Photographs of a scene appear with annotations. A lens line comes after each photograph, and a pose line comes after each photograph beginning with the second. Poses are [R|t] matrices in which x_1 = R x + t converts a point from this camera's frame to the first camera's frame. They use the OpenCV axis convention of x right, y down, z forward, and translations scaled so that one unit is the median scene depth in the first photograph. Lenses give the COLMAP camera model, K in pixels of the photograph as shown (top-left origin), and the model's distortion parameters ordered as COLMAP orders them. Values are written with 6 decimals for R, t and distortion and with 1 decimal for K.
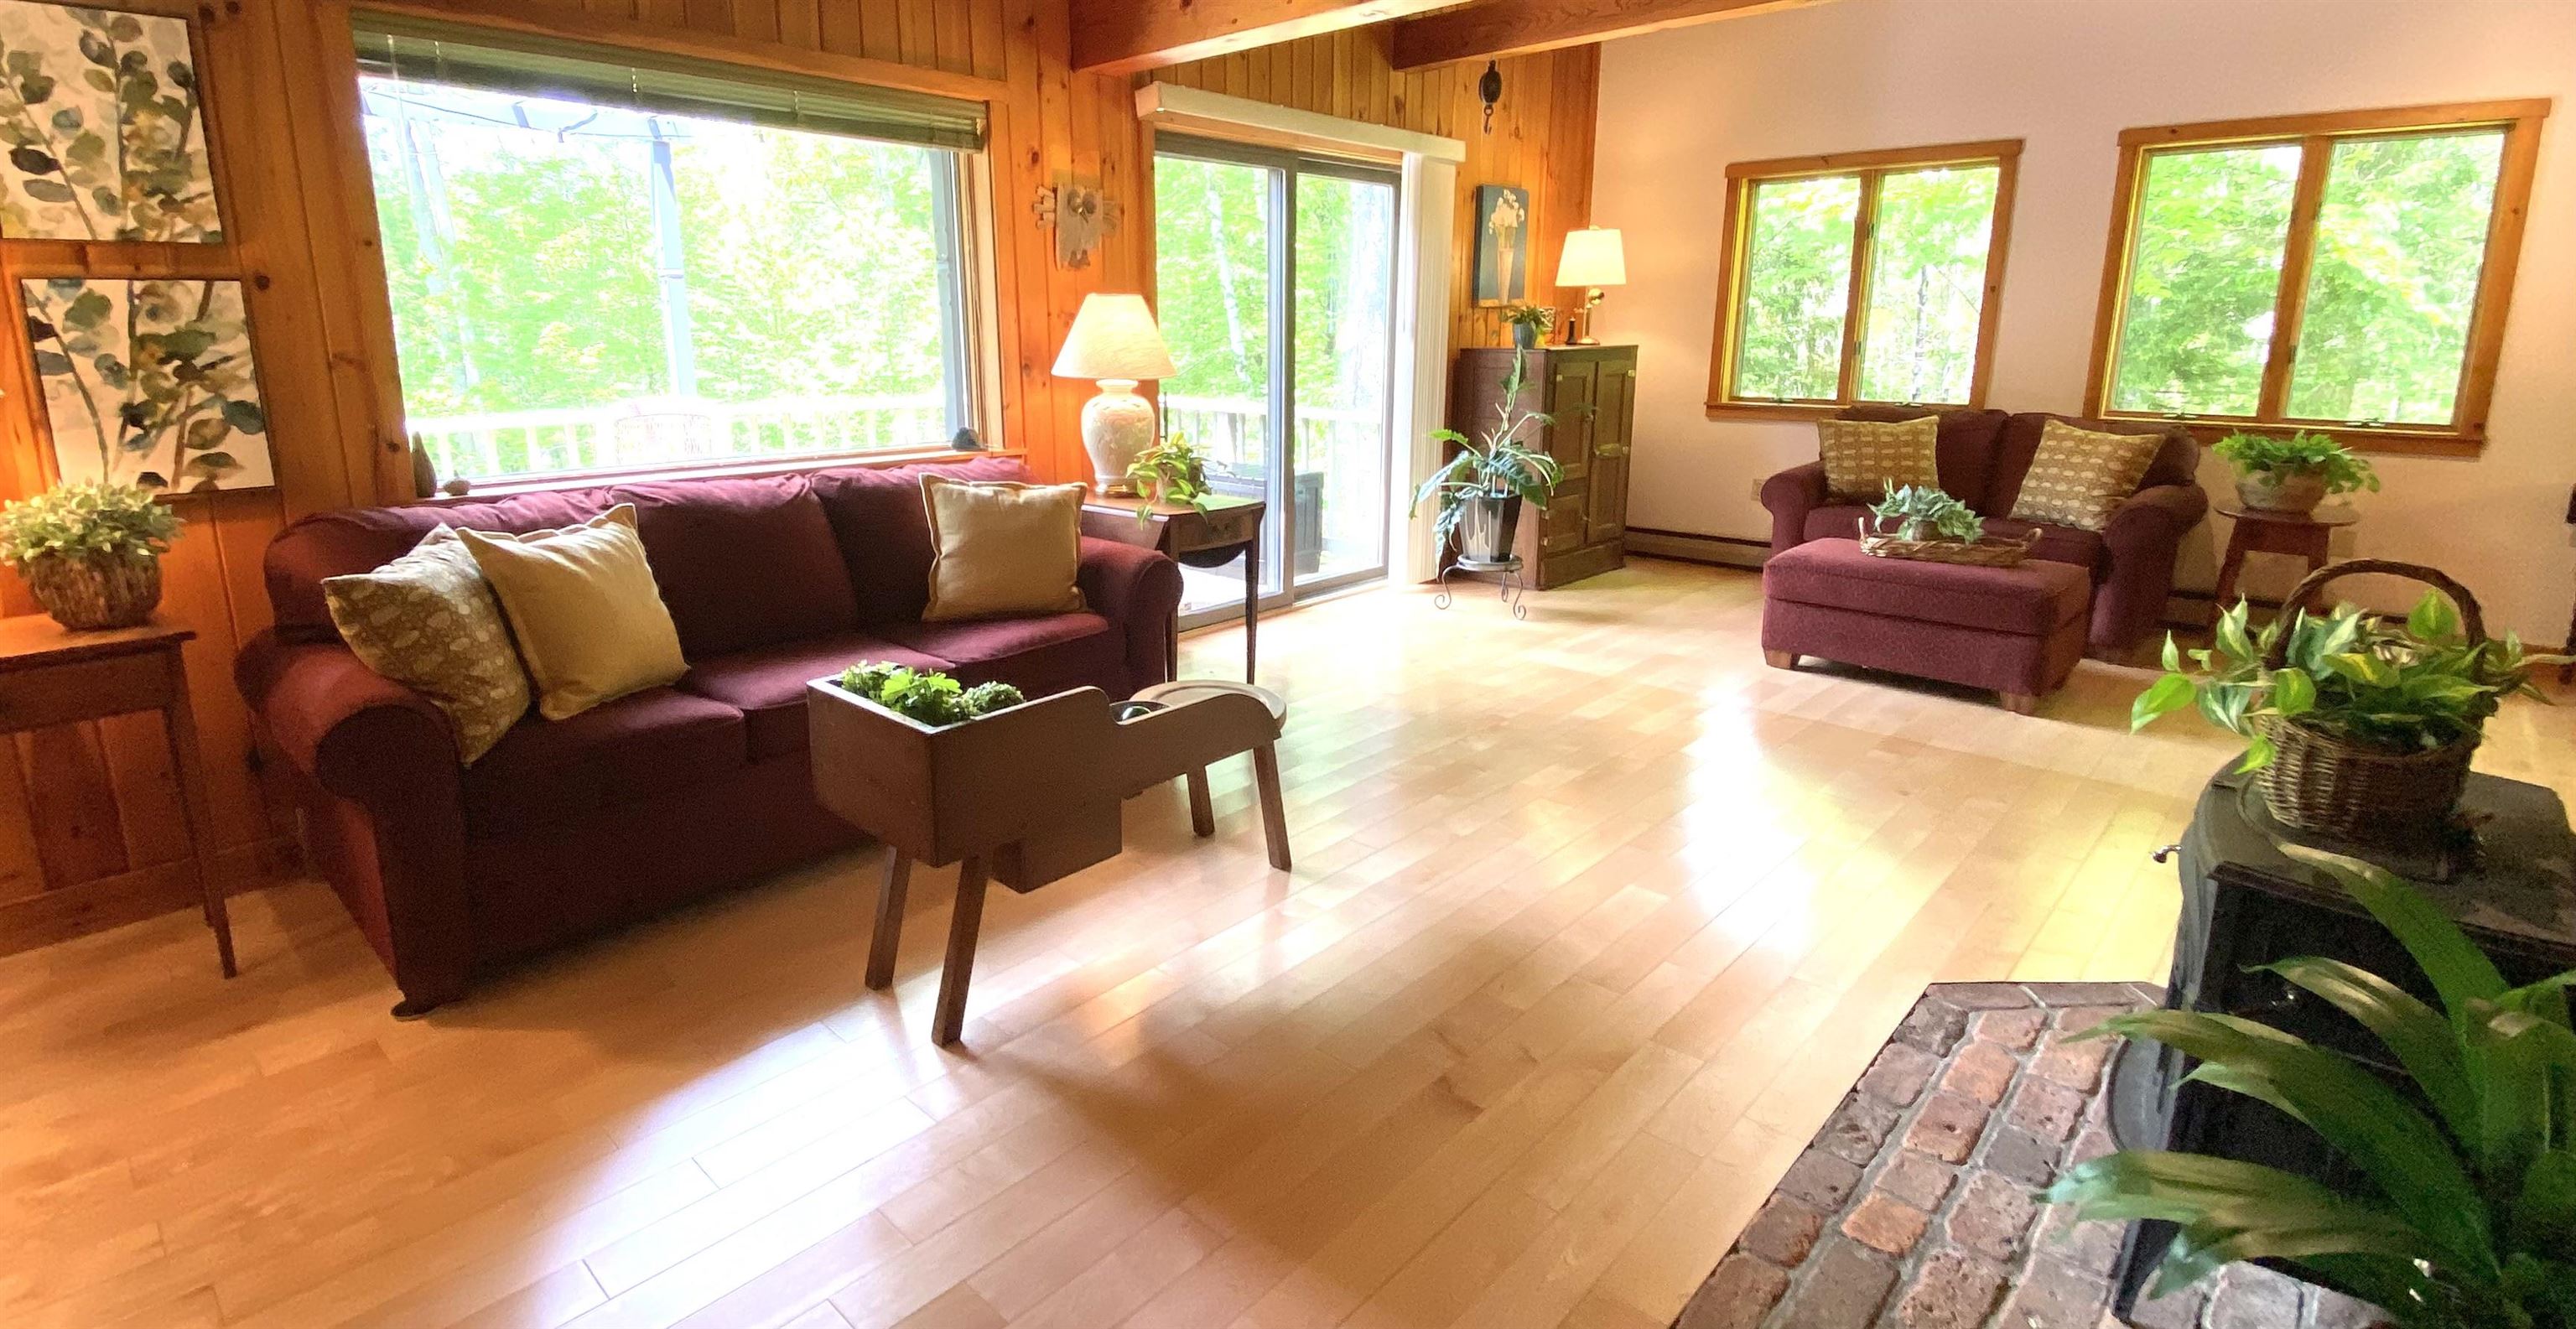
lens RADIAL K [[1205.9, 0, 1276.7], [0, 1205.9, 563.6], [0, 0, 1]] dist [0.020360, -0.000149]
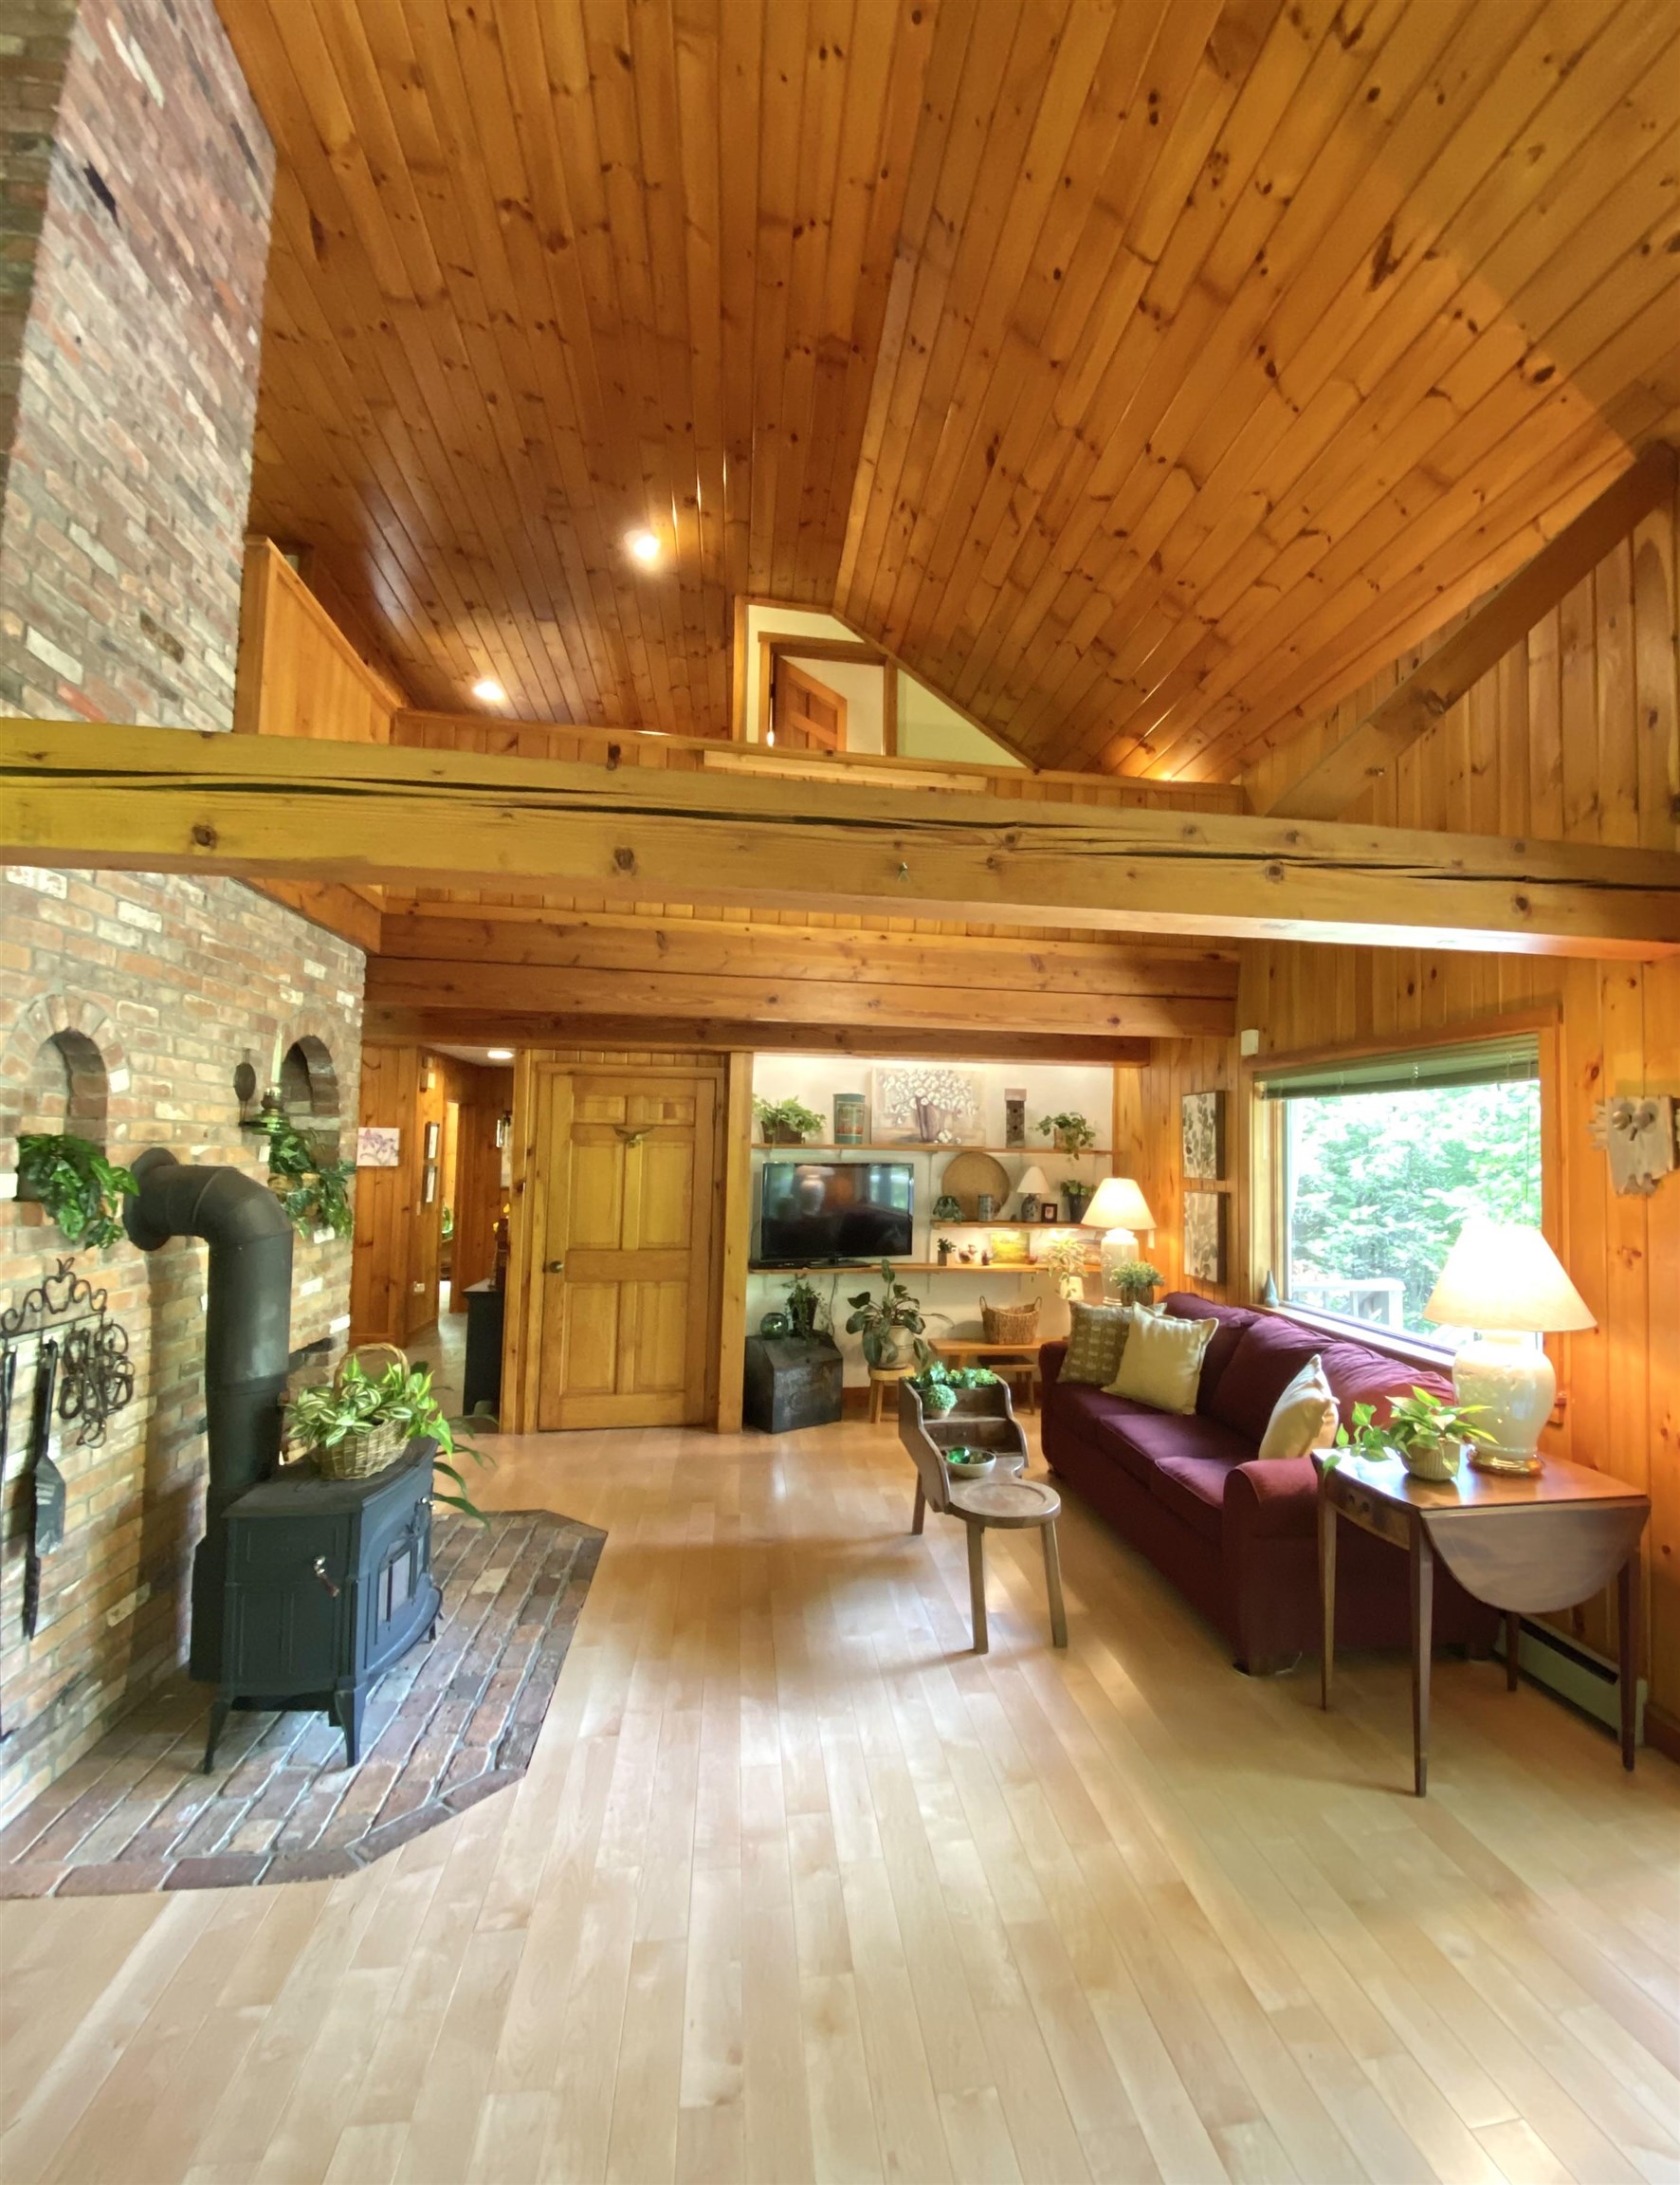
lens RADIAL K [[939.3, 0, 840.0], [0, 939.3, 1092.5], [0, 0, 1]] dist [-0.000211, -0.000051]
pose [[-0.645160, -0.060902, -0.761616, 1.006973], [-0.173712, 0.982405, 0.068594, -0.419560], [0.744038, 0.176556, -0.644388, 1.587104]]
